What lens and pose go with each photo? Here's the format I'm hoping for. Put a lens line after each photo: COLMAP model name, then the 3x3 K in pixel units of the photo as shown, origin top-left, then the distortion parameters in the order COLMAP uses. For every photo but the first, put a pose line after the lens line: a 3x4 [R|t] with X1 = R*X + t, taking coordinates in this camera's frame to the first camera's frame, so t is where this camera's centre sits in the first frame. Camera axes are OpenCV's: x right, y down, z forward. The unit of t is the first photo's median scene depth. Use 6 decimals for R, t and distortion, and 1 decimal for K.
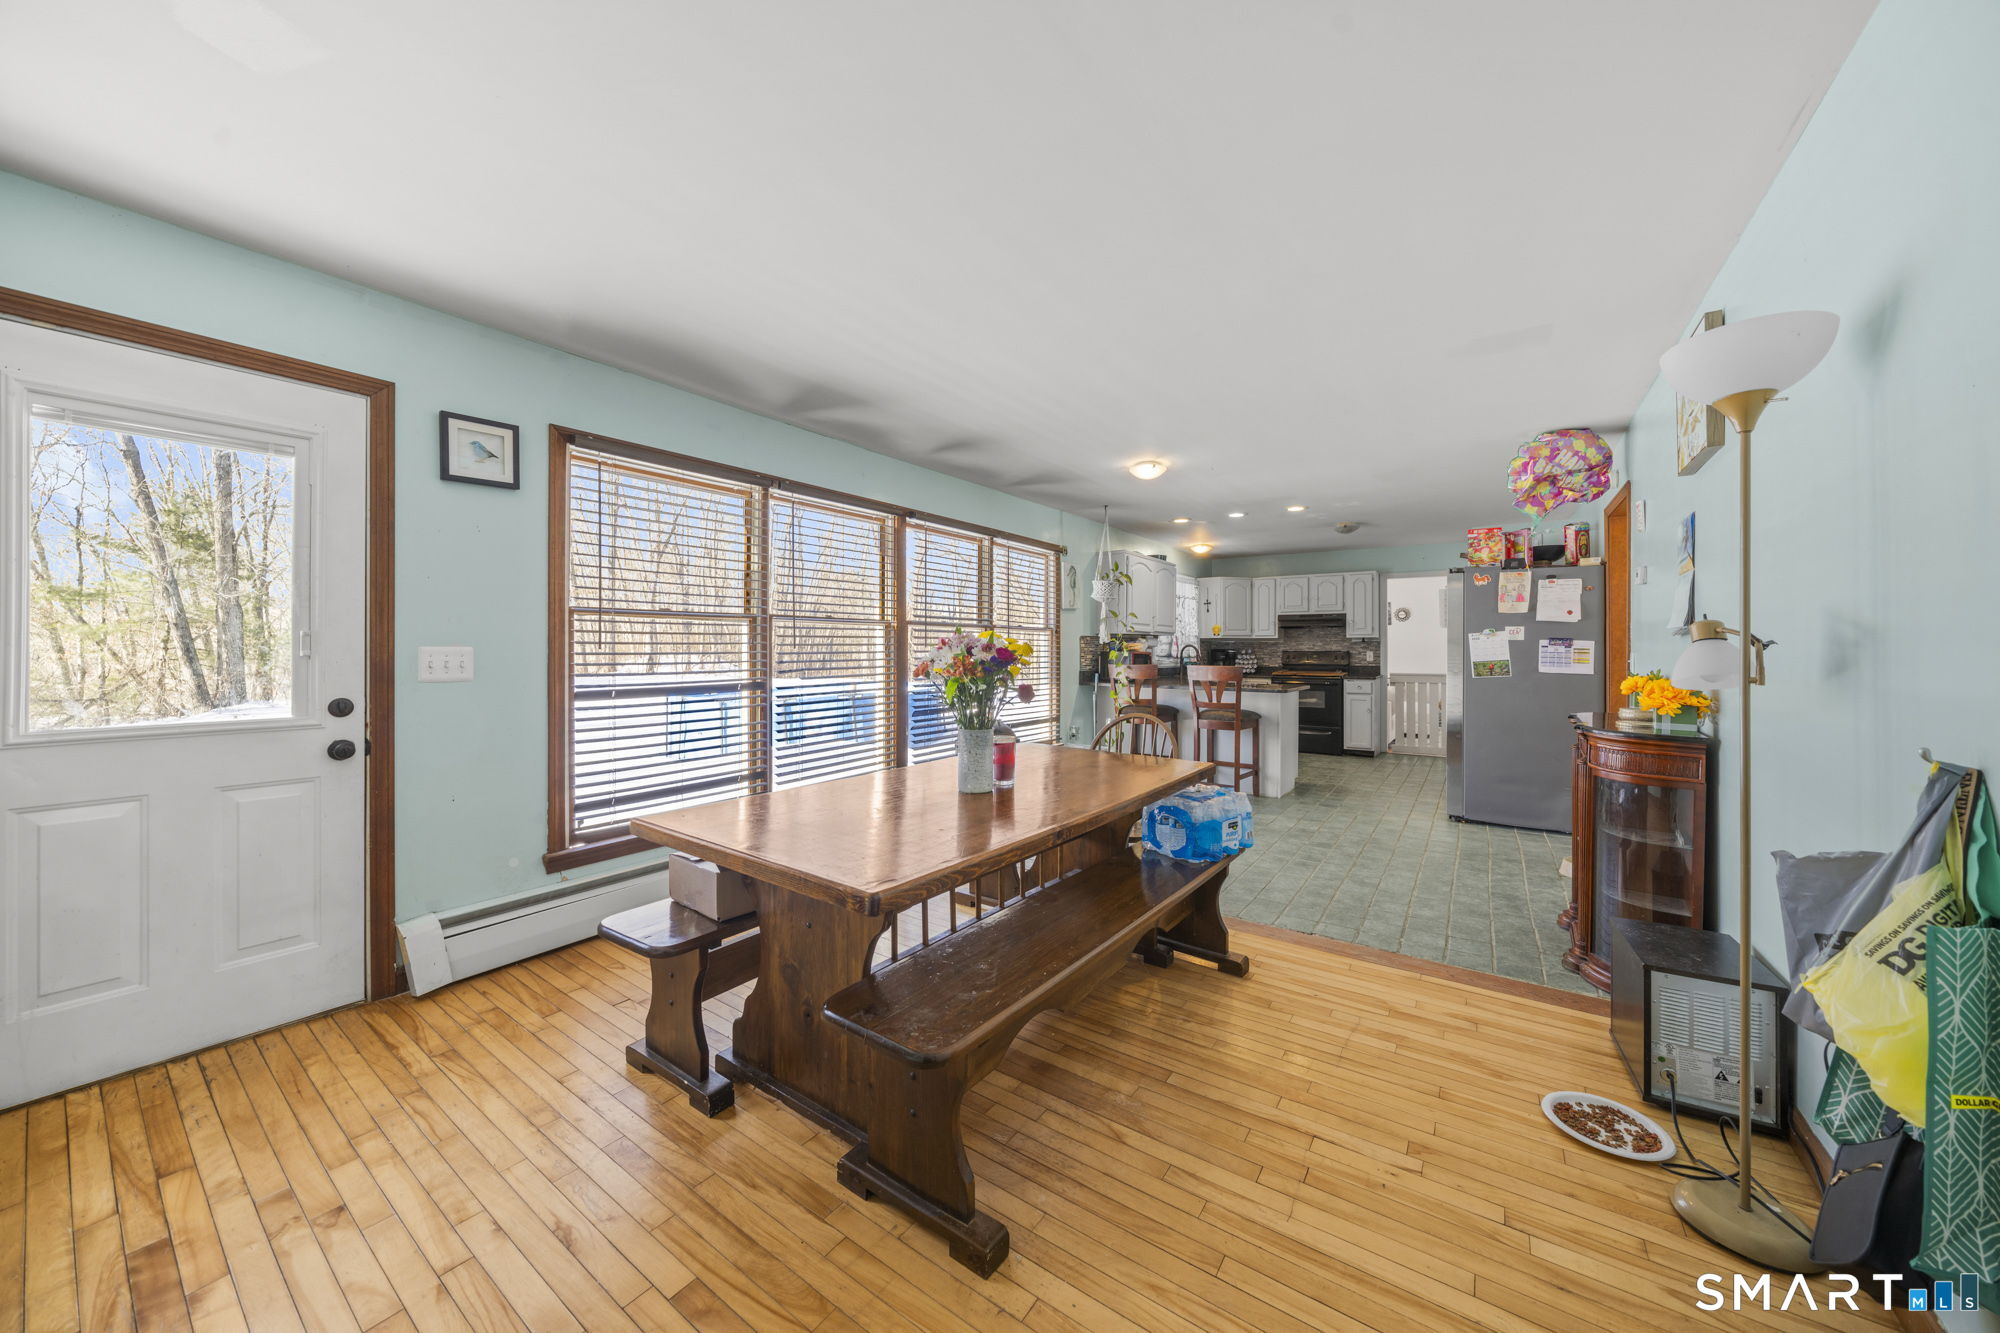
lens RADIAL K [[686.1, 0, 1000.7], [0, 686.1, 653.9], [0, 0, 1]] dist [-0.000141, -0.000004]
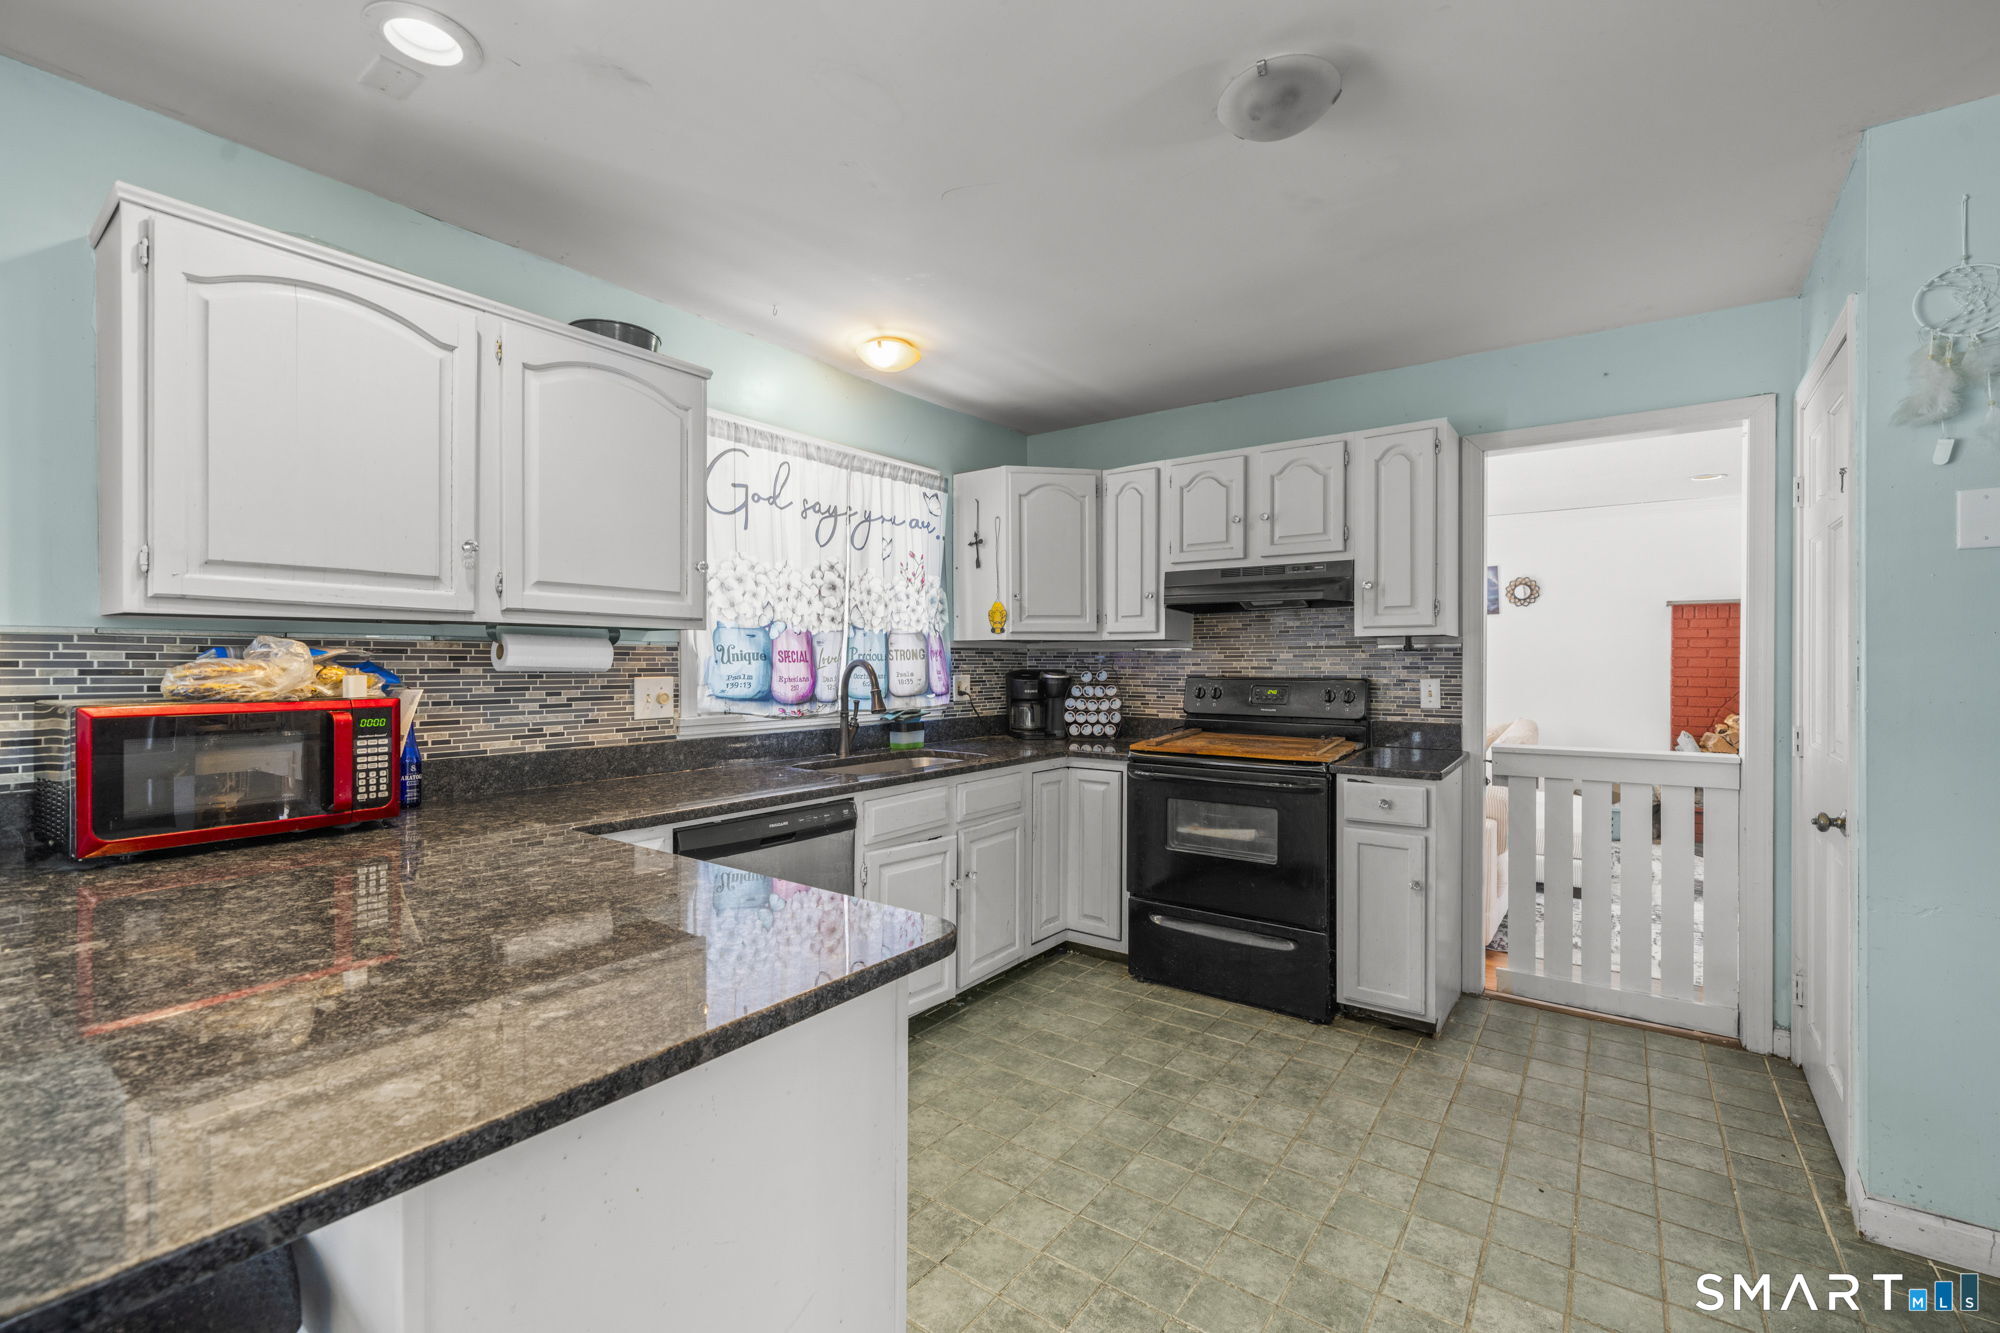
lens RADIAL K [[856.4, 0, 998.6], [0, 856.4, 672.0], [0, 0, 1]] dist [0.000517, 0.000595]
pose [[0.999929, -0.002136, -0.011681, 0.337399], [0.002244, 0.999954, 0.009285, -0.011139], [0.011661, -0.009311, 0.999889, 0.590930]]
